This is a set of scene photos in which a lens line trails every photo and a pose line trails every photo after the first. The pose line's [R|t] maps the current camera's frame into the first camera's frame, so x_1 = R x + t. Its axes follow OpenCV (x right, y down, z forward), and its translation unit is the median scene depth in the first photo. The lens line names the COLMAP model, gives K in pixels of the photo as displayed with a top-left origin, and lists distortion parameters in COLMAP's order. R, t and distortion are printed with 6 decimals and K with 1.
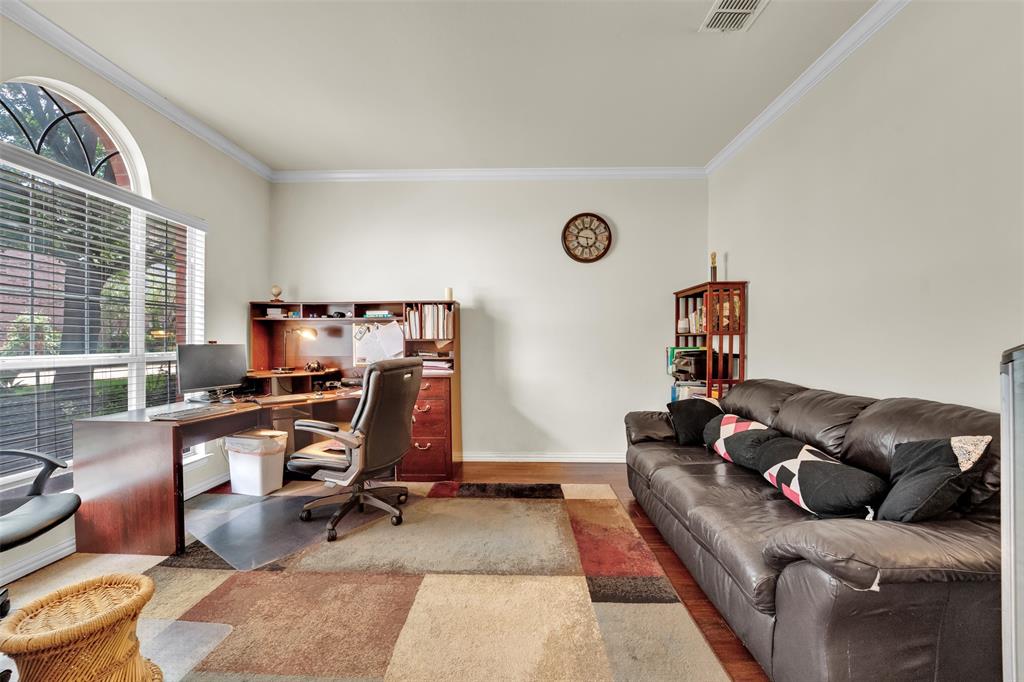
lens RADIAL K [[422.0, 0, 512.8], [0, 422.0, 337.3], [0, 0, 1]] dist [-0.002590, -0.000217]
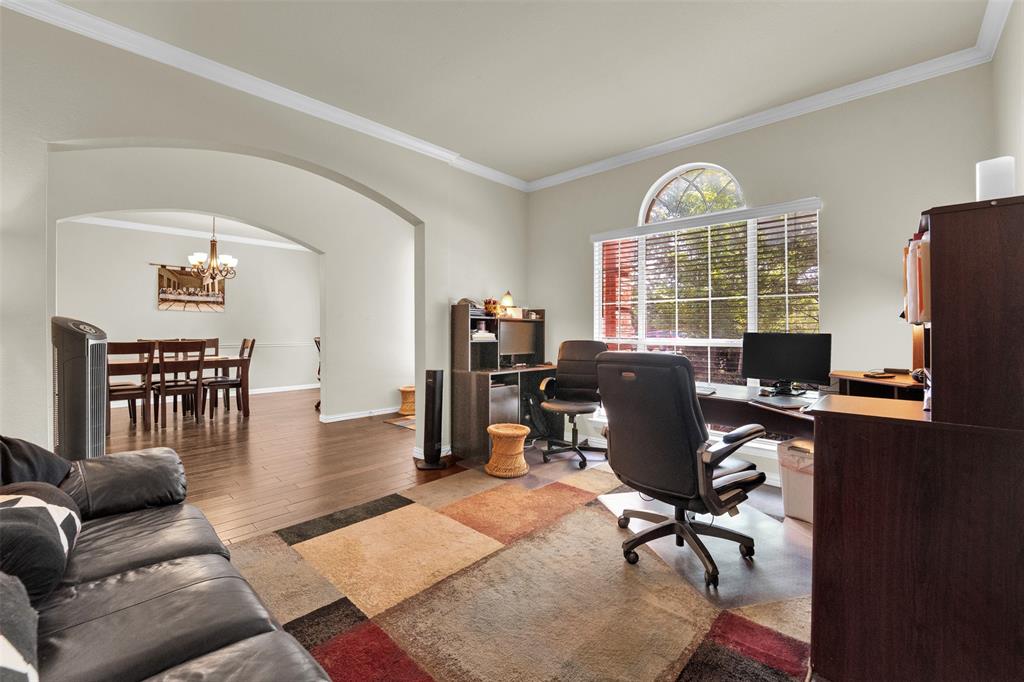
lens RADIAL K [[423.1, 0, 511.6], [0, 423.1, 329.4], [0, 0, 1]] dist [-0.008416, -0.000328]
pose [[-0.666052, -0.001510, -0.745904, 0.382580], [0.003451, 0.999981, -0.005106, 0.010714], [0.745897, -0.005975, -0.666034, 1.124738]]
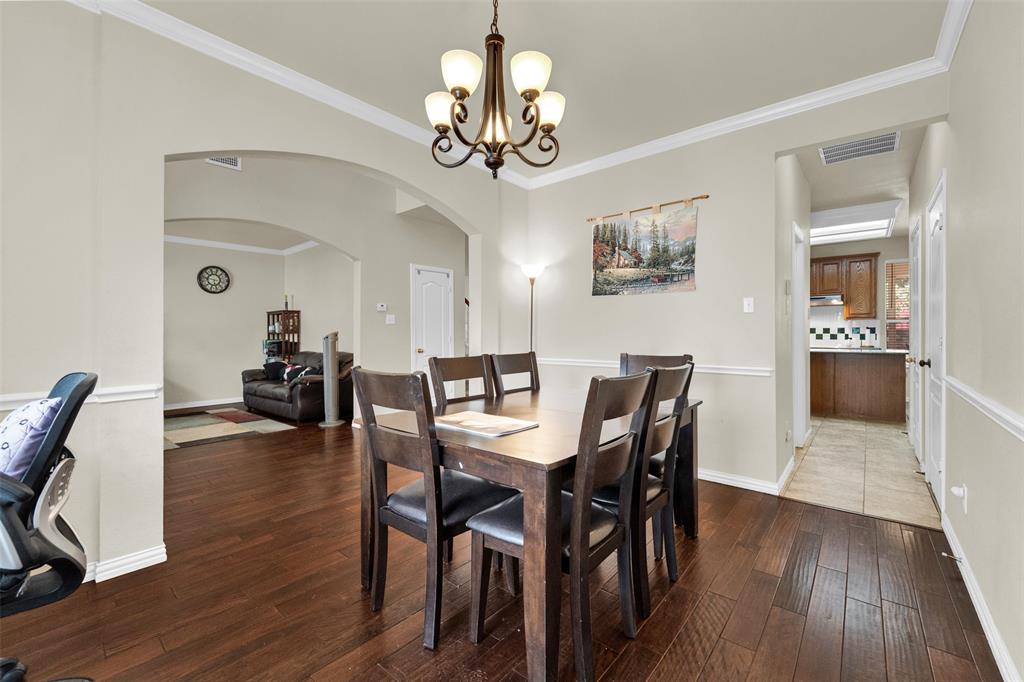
lens RADIAL K [[422.0, 0, 512.8], [0, 422.0, 337.3], [0, 0, 1]] dist [-0.002590, -0.000217]
pose [[0.634141, -0.011721, 0.773129, -0.498097], [0.003833, 0.999920, 0.012015, -0.008219], [-0.773208, -0.004656, 0.634135, -1.374672]]
